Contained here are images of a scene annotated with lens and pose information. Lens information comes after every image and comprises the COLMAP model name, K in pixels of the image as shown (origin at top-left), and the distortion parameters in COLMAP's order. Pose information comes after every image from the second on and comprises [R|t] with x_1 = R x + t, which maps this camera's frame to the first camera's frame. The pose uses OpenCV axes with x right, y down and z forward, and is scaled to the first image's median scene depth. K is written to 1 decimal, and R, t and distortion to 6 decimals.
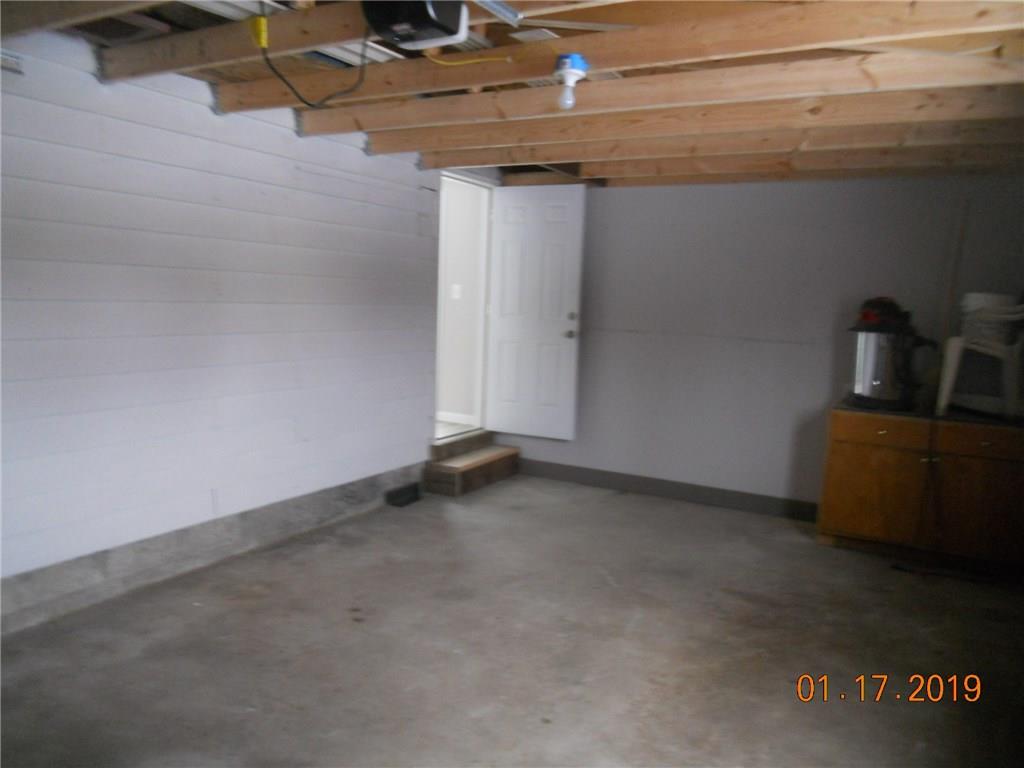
lens RADIAL K [[791.6, 0, 512.0], [0, 791.6, 384.0], [0, 0, 1]] dist [-0.034818, 0.006039]
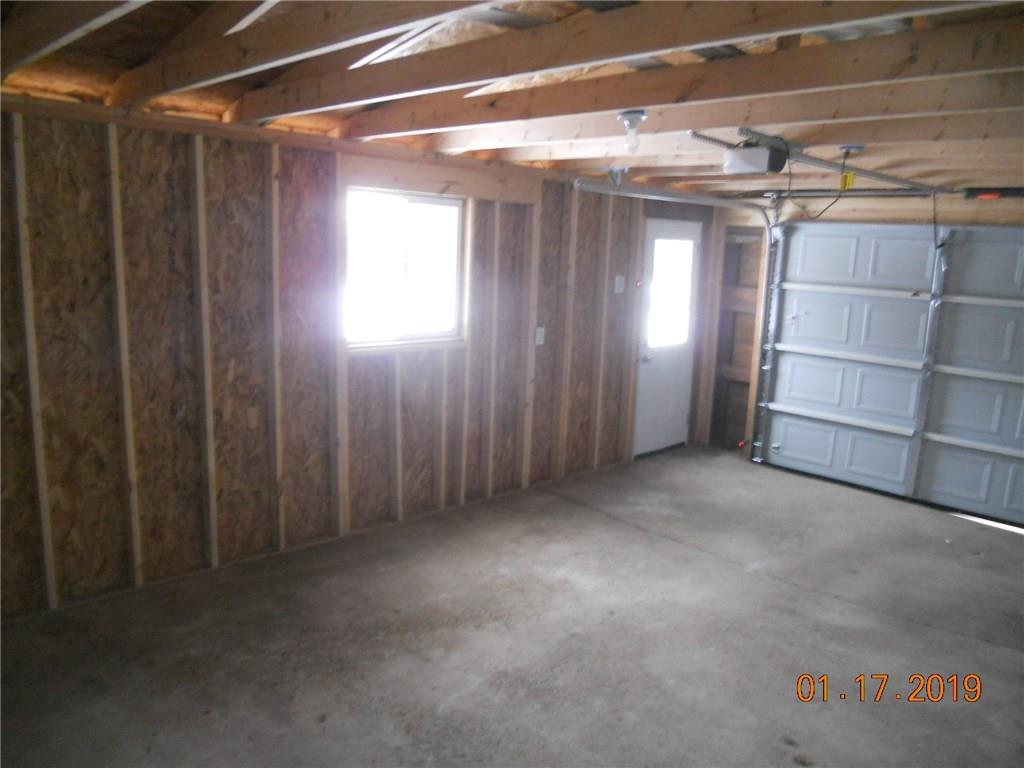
lens RADIAL K [[791.6, 0, 512.0], [0, 791.6, 384.0], [0, 0, 1]] dist [-0.034818, 0.006039]
pose [[-0.953888, -0.128686, 0.271179, -0.096562], [-0.046691, 0.956055, 0.289447, -0.305267], [-0.296510, 0.263438, -0.917977, 1.851496]]
